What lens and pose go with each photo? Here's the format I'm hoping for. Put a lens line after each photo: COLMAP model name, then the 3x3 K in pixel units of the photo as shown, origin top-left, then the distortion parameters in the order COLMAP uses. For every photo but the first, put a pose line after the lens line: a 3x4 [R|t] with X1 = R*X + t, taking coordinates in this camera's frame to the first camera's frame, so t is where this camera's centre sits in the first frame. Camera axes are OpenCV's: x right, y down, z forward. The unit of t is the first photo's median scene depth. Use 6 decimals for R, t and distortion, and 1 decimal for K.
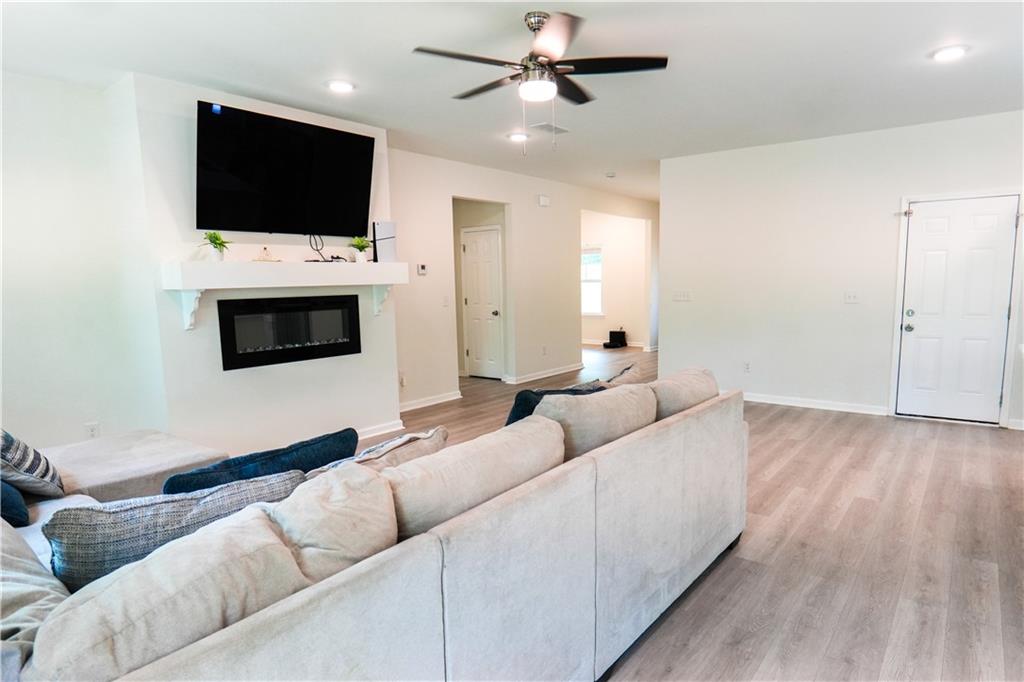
lens RADIAL K [[565.5, 0, 518.3], [0, 565.5, 344.2], [0, 0, 1]] dist [-0.029858, 0.001328]
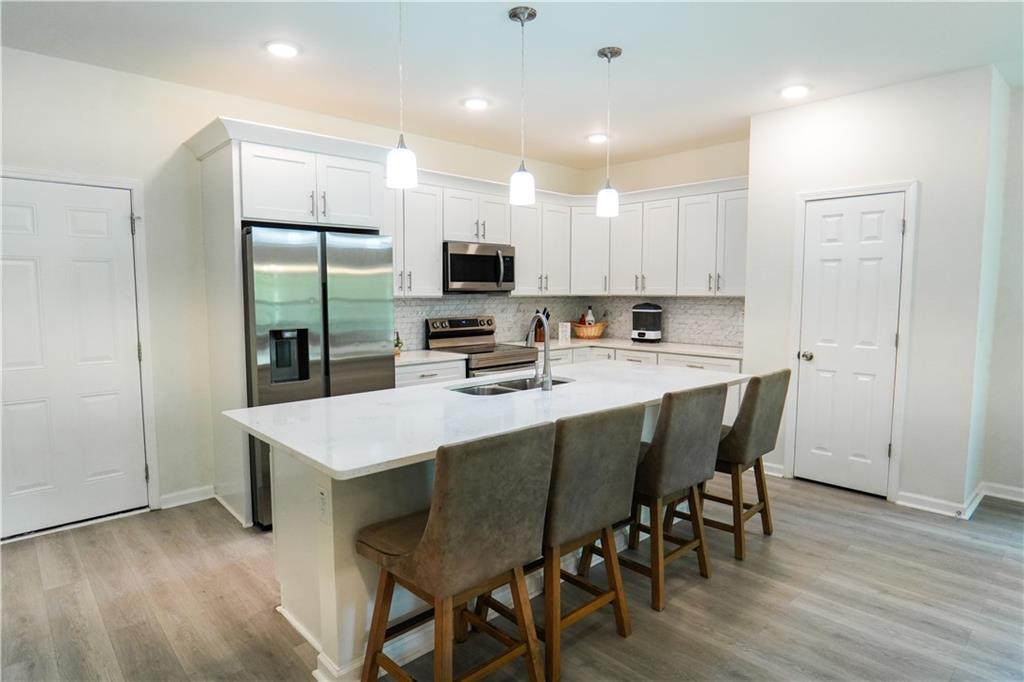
lens RADIAL K [[565.5, 0, 514.1], [0, 565.5, 343.3], [0, 0, 1]] dist [-0.029858, 0.001328]
pose [[0.133031, -0.058466, 0.989386, 0.236782], [0.106253, 0.993347, 0.044413, -0.047593], [-0.985400, 0.099217, 0.138359, 0.421994]]
